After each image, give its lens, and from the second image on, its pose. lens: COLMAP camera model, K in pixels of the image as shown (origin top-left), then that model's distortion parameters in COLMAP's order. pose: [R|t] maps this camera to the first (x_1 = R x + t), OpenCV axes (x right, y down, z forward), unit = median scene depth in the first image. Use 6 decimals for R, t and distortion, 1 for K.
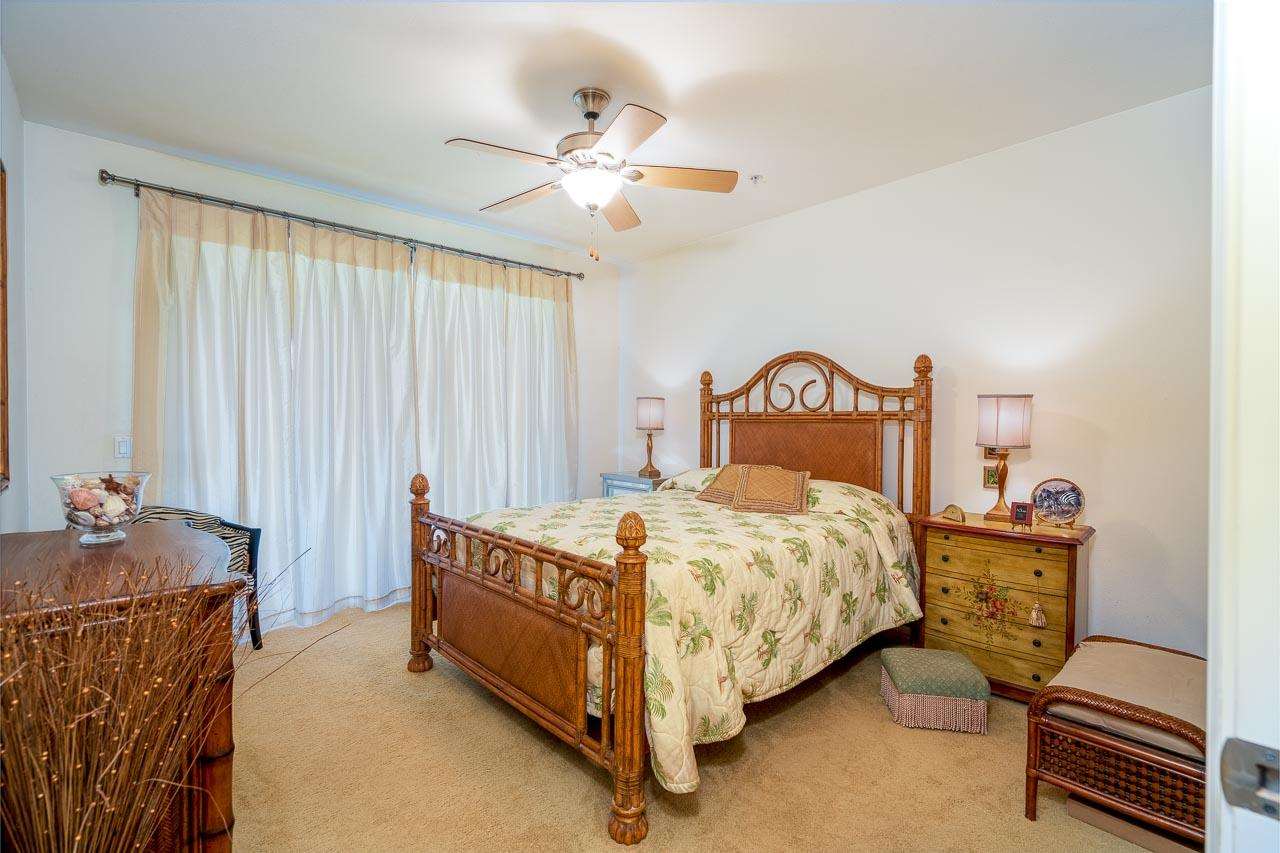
lens RADIAL K [[574.6, 0, 635.1], [0, 574.6, 426.7], [0, 0, 1]] dist [-0.001199, 0.000212]
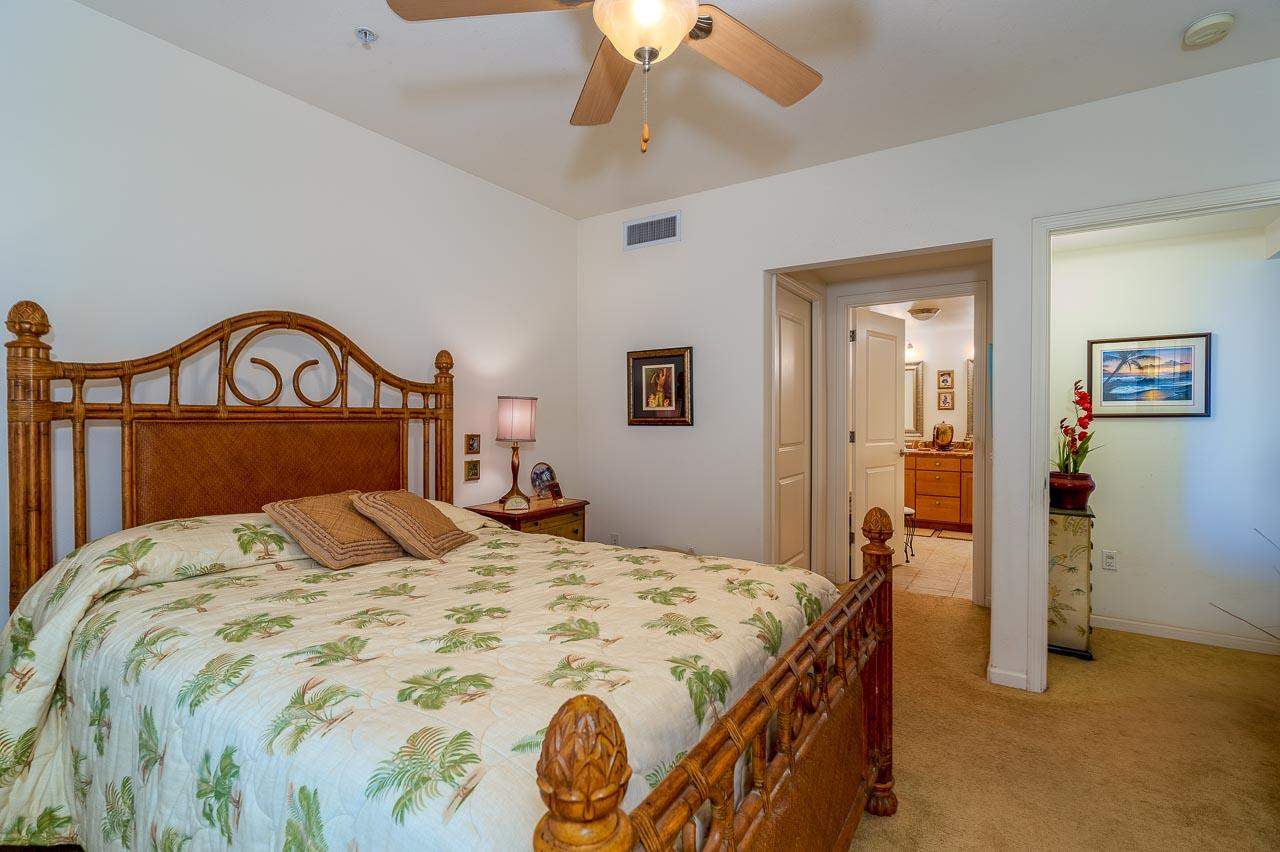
lens RADIAL K [[574.6, 0, 635.1], [0, 574.6, 426.2], [0, 0, 1]] dist [-0.001199, 0.000212]
pose [[-0.230007, -0.016504, 0.973049, -0.439060], [0.011184, 0.999745, 0.019600, -0.012323], [-0.973125, 0.015390, -0.229764, 0.793064]]
